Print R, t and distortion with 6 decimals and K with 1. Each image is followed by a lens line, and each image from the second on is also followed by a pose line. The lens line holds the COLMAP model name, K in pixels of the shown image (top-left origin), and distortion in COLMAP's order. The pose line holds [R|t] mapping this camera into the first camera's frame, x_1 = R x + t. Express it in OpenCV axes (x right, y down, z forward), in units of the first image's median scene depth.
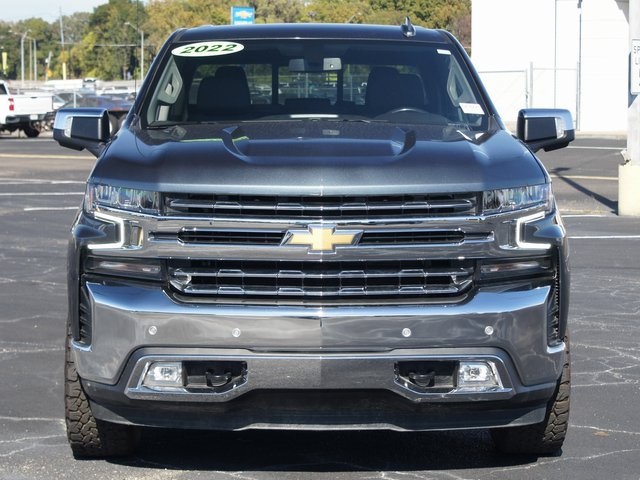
lens RADIAL K [[1672.0, 0, 320.0], [0, 1672.0, 240.0], [0, 0, 1]] dist [0.025578, 0.536506]
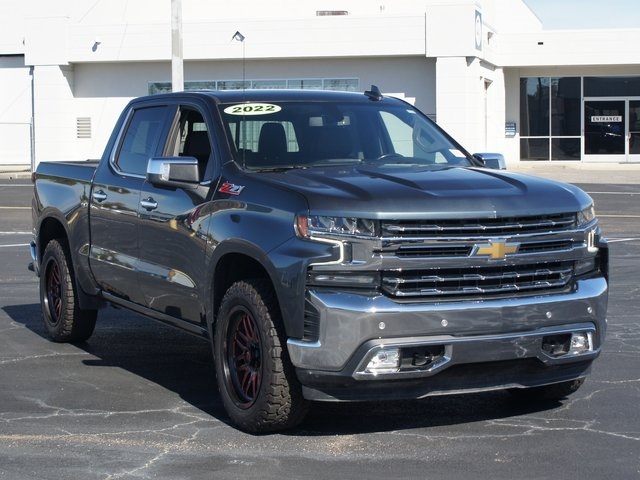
lens RADIAL K [[1337.3, 0, 320.0], [0, 1337.3, 240.0], [0, 0, 1]] dist [0.010507, 0.017581]
pose [[0.903120, -0.038469, 0.427662, -0.578090], [0.044820, 0.998984, -0.004787, -0.009601], [-0.427043, 0.023491, 0.903926, 0.076979]]
